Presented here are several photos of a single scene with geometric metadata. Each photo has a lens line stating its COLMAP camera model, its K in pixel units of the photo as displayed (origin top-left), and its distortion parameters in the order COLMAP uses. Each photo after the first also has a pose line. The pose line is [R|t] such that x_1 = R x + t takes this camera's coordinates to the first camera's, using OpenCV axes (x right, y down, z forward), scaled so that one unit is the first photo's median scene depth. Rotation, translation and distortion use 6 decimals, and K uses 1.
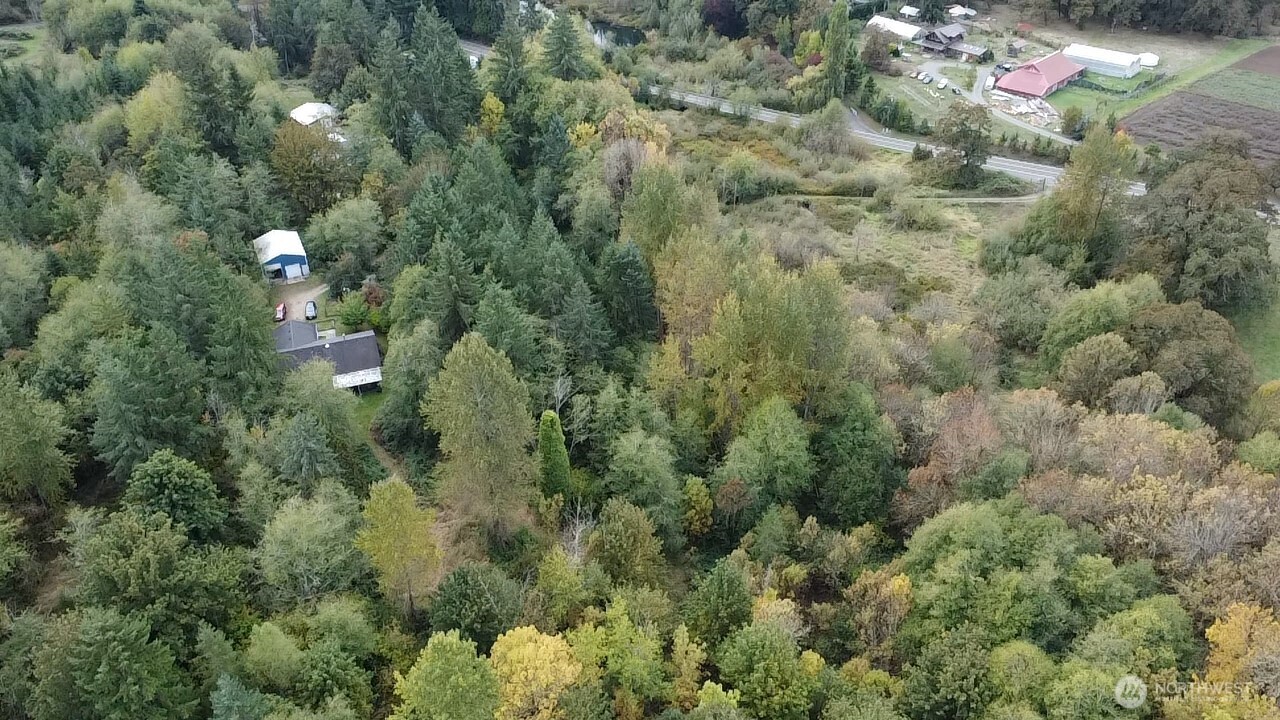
lens RADIAL K [[961.1, 0, 641.6], [0, 961.1, 356.4], [0, 0, 1]] dist [0.010720, -0.011970]
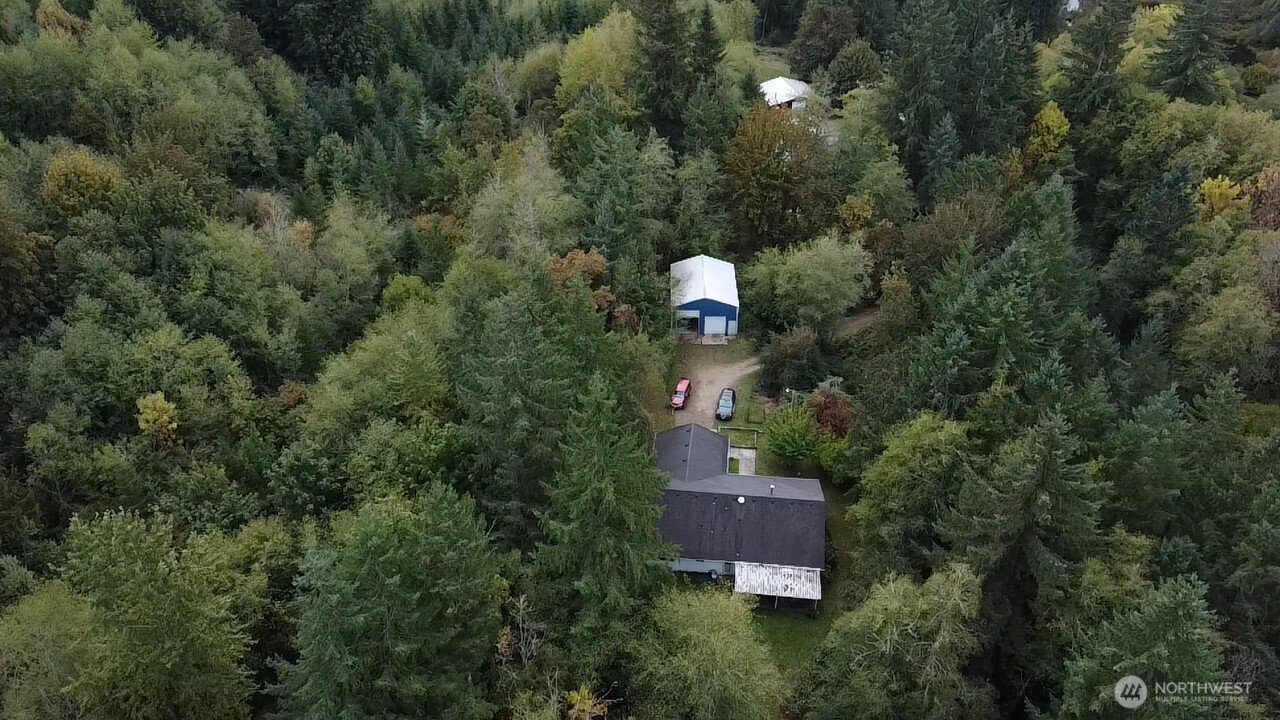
lens RADIAL K [[961.1, 0, 641.5], [0, 961.1, 362.1], [0, 0, 1]] dist [0.010720, -0.011970]
pose [[0.896075, 0.256321, -0.362422, -0.155903], [-0.251703, 0.965893, 0.060796, -0.087872], [0.365644, 0.036745, 0.930029, 0.357783]]
